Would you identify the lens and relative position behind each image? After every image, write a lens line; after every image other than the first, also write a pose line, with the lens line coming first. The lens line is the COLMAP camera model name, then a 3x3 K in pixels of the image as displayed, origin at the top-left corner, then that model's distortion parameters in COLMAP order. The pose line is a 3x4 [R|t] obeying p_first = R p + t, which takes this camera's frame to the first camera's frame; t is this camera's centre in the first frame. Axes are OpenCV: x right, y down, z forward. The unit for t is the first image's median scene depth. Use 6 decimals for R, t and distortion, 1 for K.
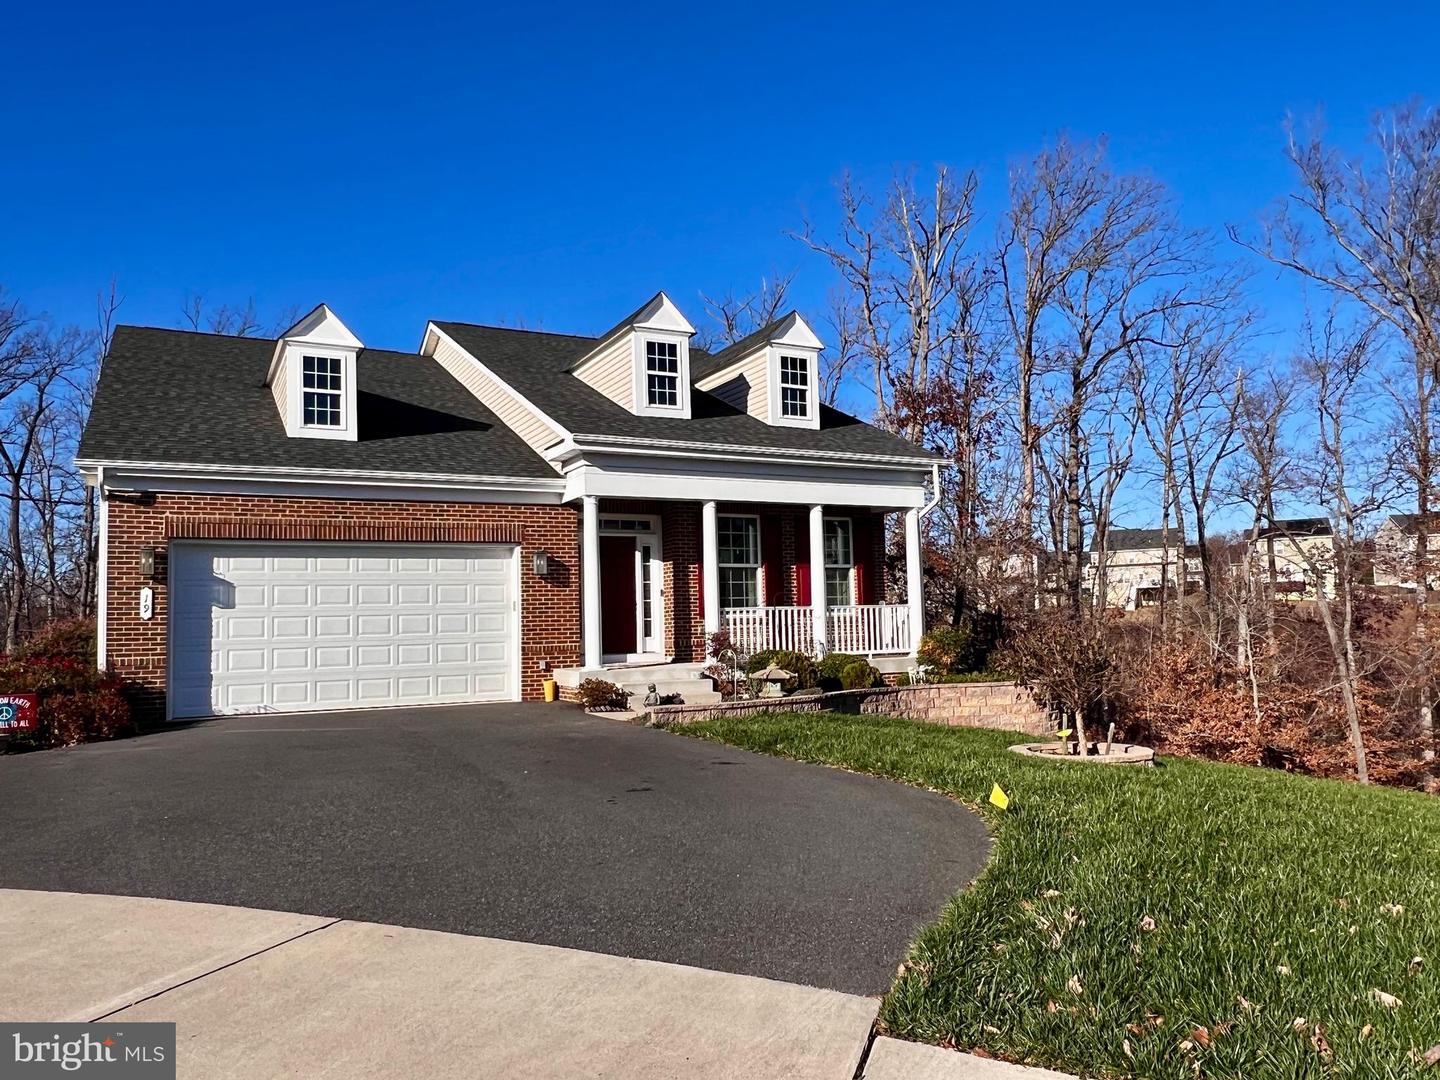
lens RADIAL K [[1047.2, 0, 720.0], [0, 1047.2, 540.0], [0, 0, 1]] dist [0.001243, -0.001207]
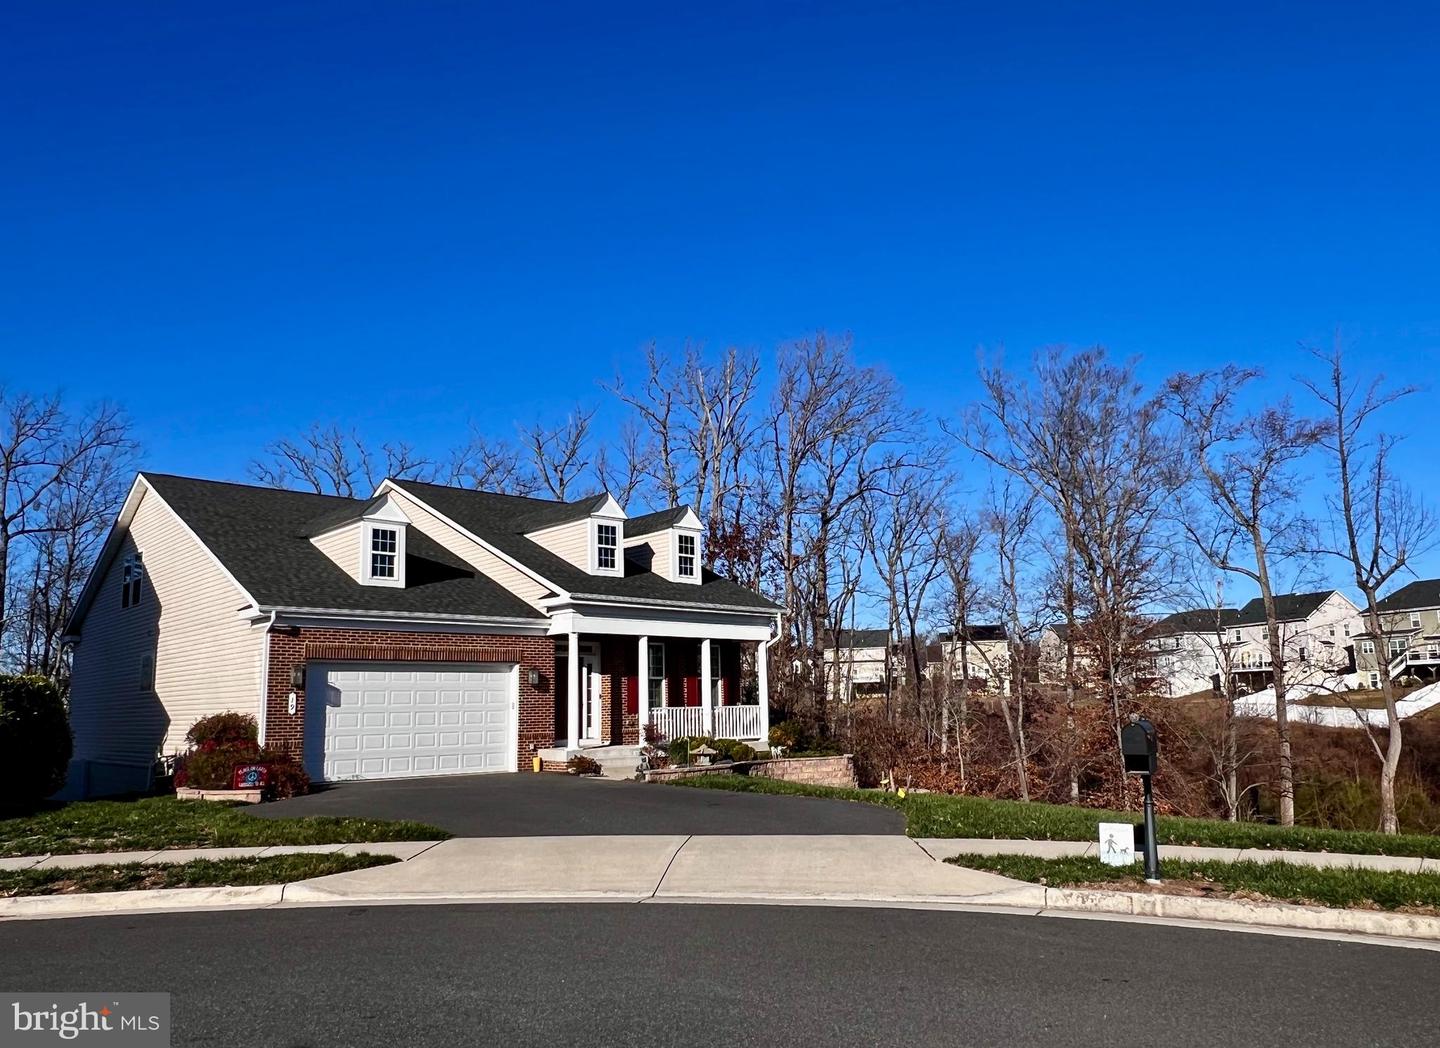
lens RADIAL K [[1006.1, 0, 720.0], [0, 1006.1, 524.0], [0, 0, 1]] dist [0.002144, 0.000214]
pose [[0.967761, 0.052749, 0.246284, -0.251736], [-0.026577, 0.993751, -0.108408, -0.040526], [-0.250463, 0.098367, 0.963116, -0.412292]]
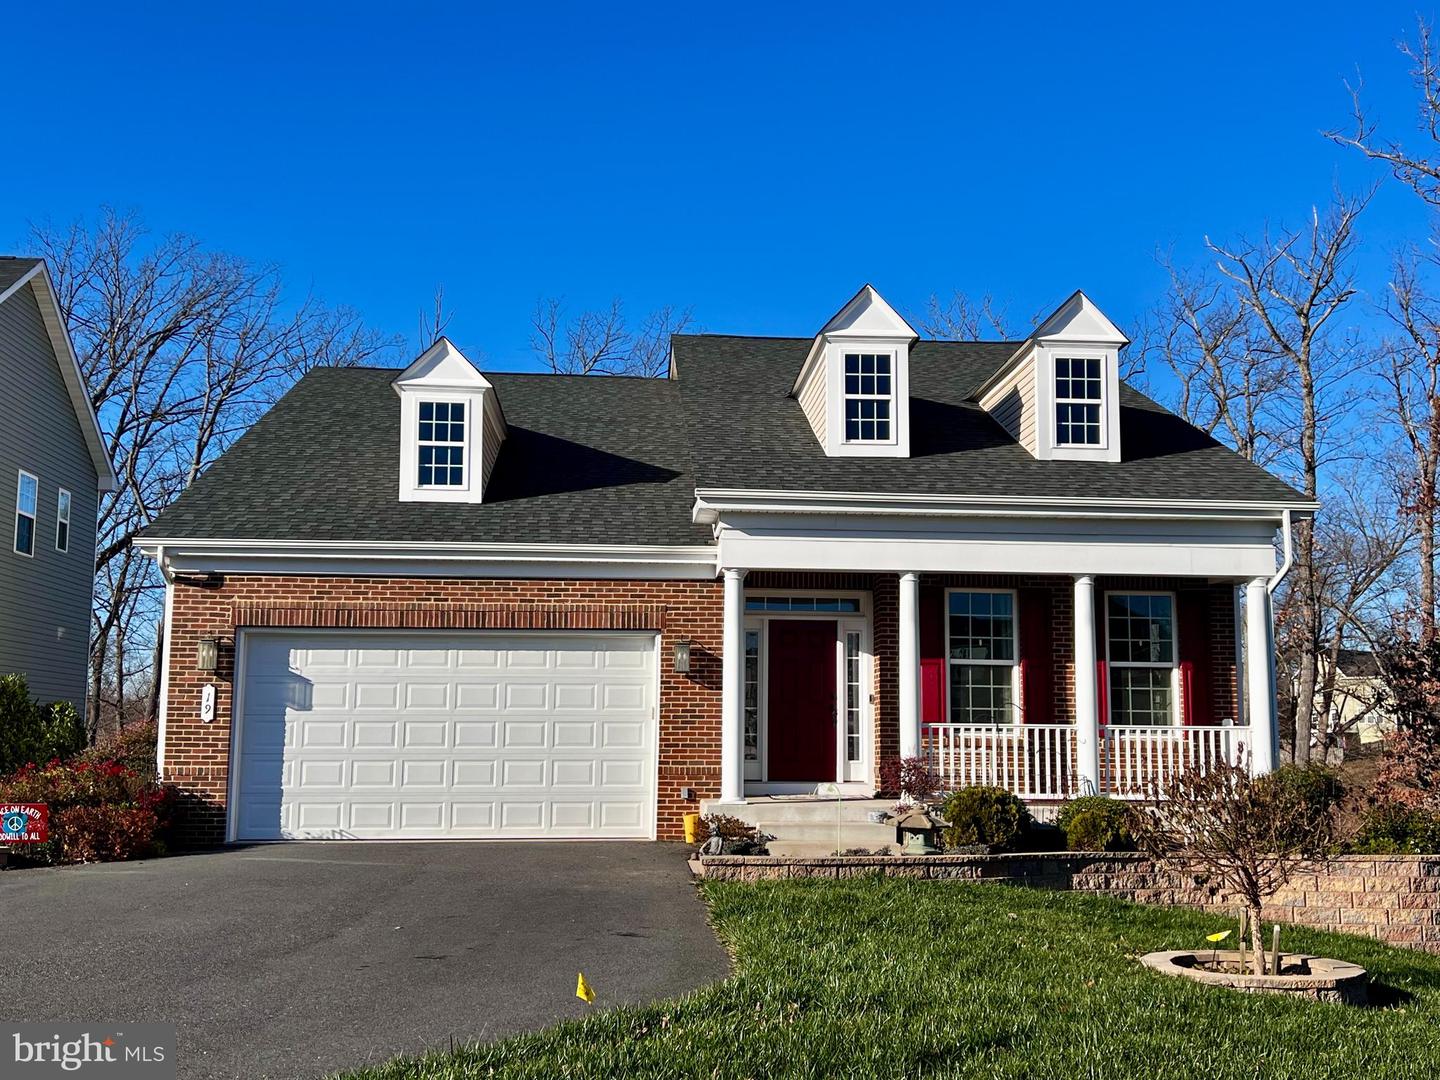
lens RADIAL K [[1505.1, 0, 720.0], [0, 1505.1, 540.0], [0, 0, 1]] dist [0.175152, -0.402922]
pose [[0.925443, -0.019203, -0.378401, 0.244616], [0.001780, 0.998924, -0.046340, -0.011063], [0.378883, 0.042211, 0.924481, -0.005313]]
